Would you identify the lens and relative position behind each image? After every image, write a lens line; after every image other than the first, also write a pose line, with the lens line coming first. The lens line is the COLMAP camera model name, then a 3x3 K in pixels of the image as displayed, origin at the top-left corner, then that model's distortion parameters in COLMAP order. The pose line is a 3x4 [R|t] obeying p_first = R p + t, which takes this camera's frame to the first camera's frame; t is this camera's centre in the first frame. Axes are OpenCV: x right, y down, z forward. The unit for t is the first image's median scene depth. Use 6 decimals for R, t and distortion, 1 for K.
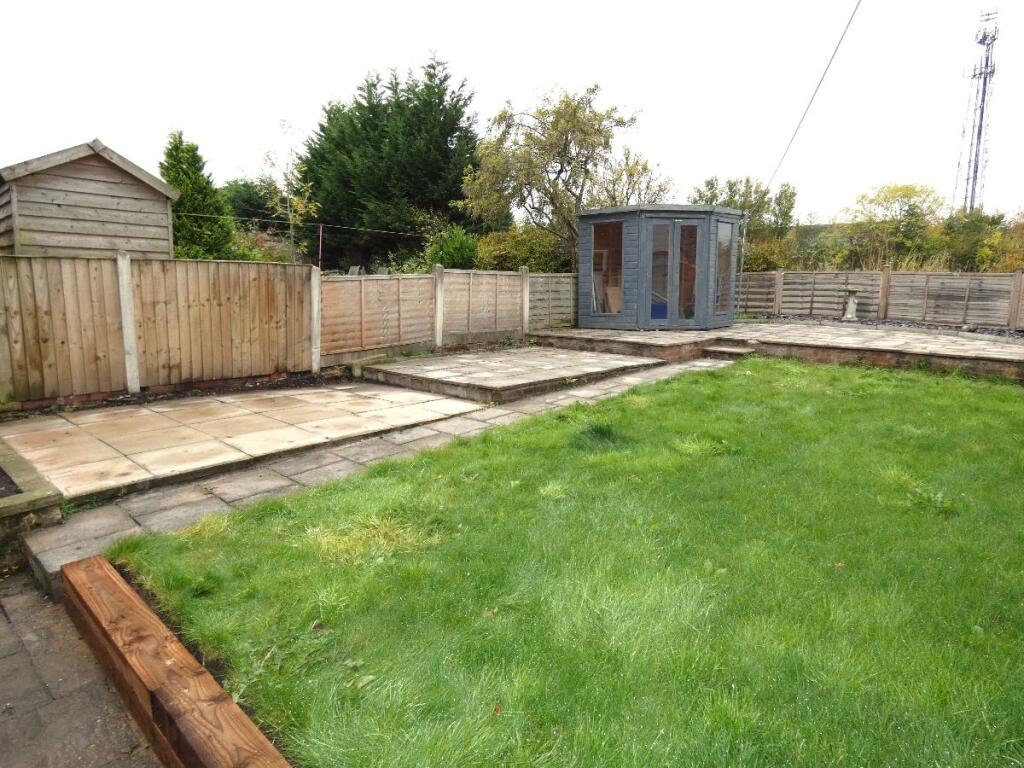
lens RADIAL K [[612.3, 0, 512.0], [0, 612.3, 384.0], [0, 0, 1]] dist [-0.019006, 0.000989]
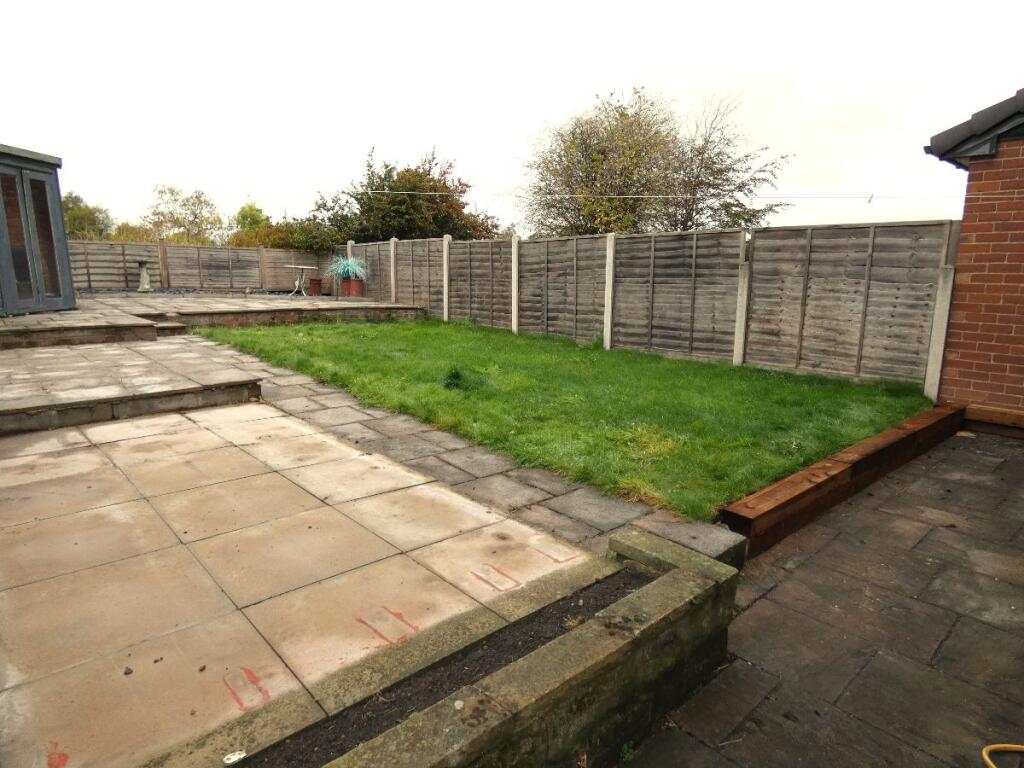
lens RADIAL K [[612.3, 0, 512.0], [0, 612.3, 384.0], [0, 0, 1]] dist [-0.019006, 0.000989]
pose [[0.089509, -0.194582, 0.976794, -0.476632], [0.148896, 0.972323, 0.180047, -0.051052], [-0.984793, 0.129325, 0.116005, 0.334880]]
